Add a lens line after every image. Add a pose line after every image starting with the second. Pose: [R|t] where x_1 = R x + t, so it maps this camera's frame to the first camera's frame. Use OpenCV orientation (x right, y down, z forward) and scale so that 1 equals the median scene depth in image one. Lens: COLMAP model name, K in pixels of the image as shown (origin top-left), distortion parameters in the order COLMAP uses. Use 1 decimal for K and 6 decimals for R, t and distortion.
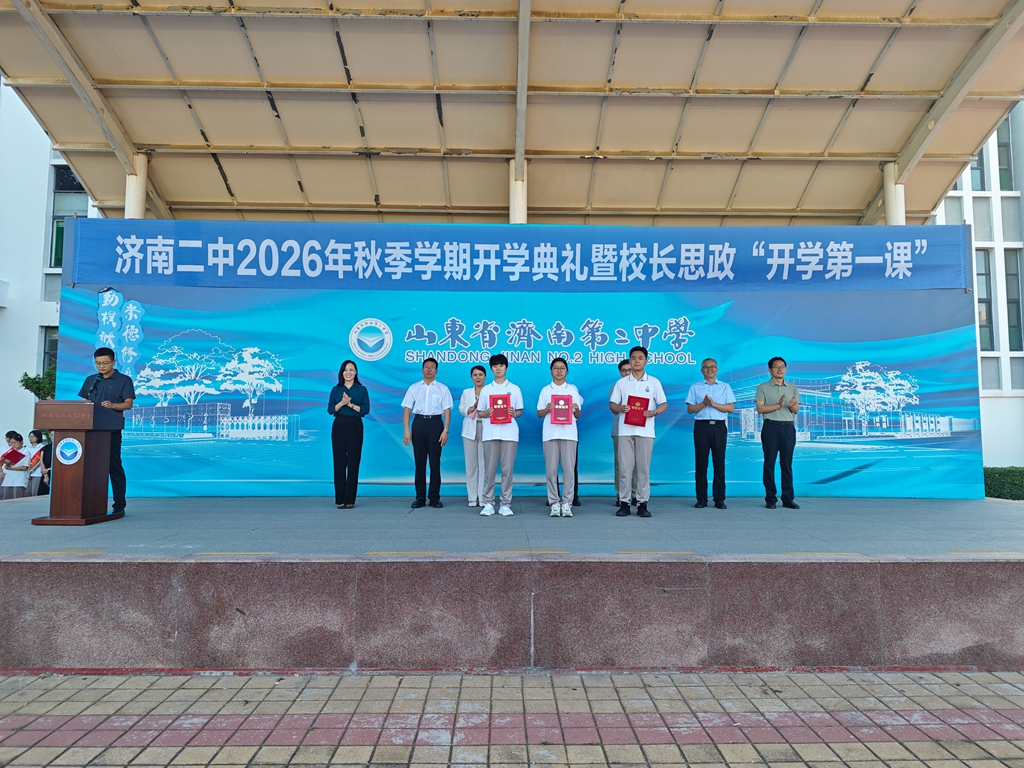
lens RADIAL K [[697.5, 0, 515.3], [0, 697.5, 380.3], [0, 0, 1]] dist [0.064051, -0.060412]
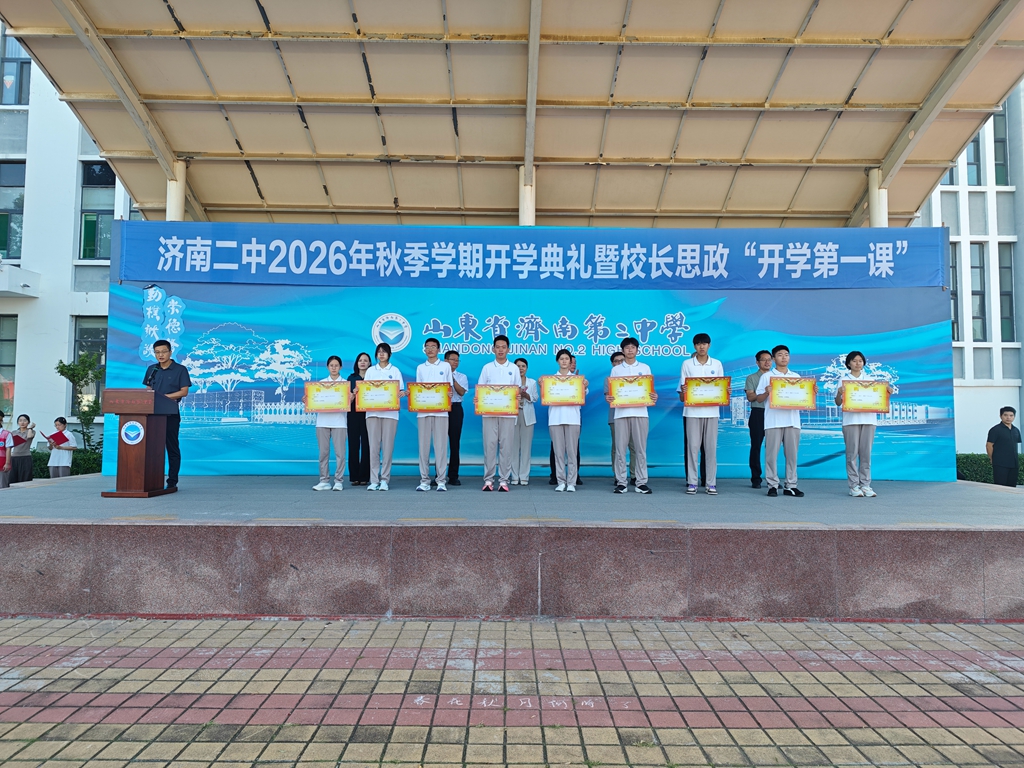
lens RADIAL K [[698.1, 0, 511.6], [0, 698.1, 383.9], [0, 0, 1]] dist [0.071206, -0.068620]
pose [[0.999897, 0.003796, -0.013836, -0.003842], [-0.003452, 0.999687, 0.024772, -0.006122], [0.013926, -0.024721, 0.999597, -0.088399]]
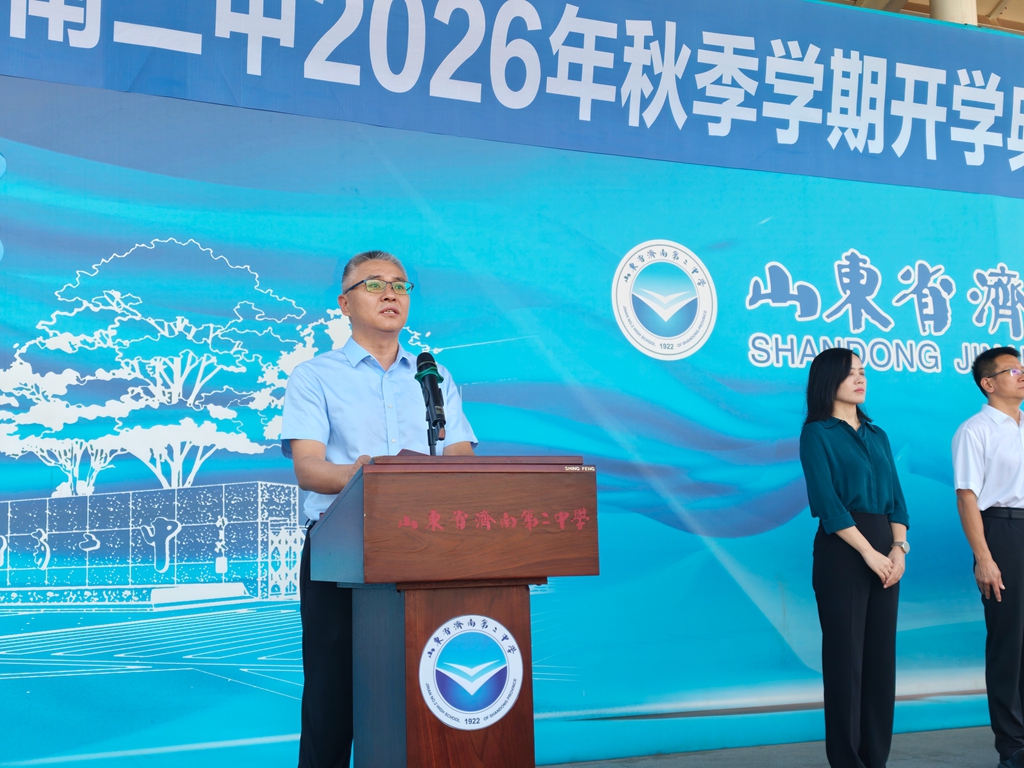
lens RADIAL K [[1365.5, 0, 512.6], [0, 1365.5, 386.6], [0, 0, 1]] dist [0.236724, -0.634804]
pose [[0.914405, 0.020034, 0.404304, -0.556596], [-0.000530, 0.998833, -0.048296, 0.019364], [-0.404800, 0.043948, 0.913349, 0.399000]]
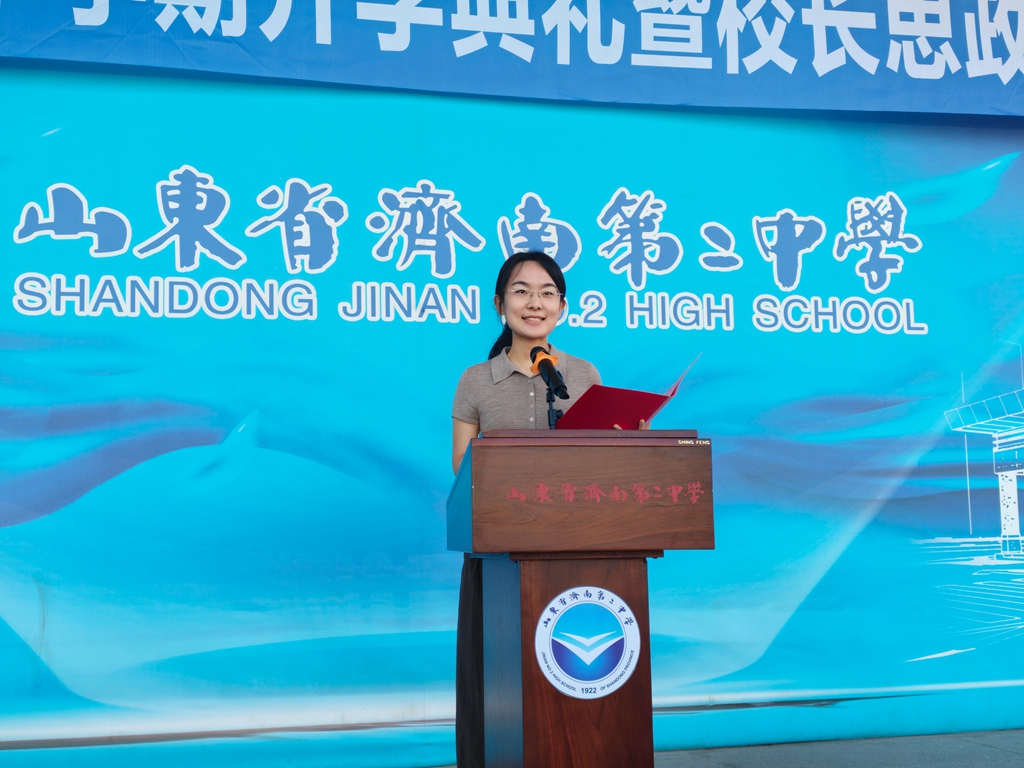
lens RADIAL K [[1270.0, 0, 512.0], [0, 1270.0, 384.0], [0, 0, 1]] dist [0.207425, -0.504808]
pose [[0.982961, 0.001013, 0.183812, -0.053831], [0.005410, 0.999392, -0.034439, 0.022005], [-0.183735, 0.034847, 0.982358, 0.440423]]
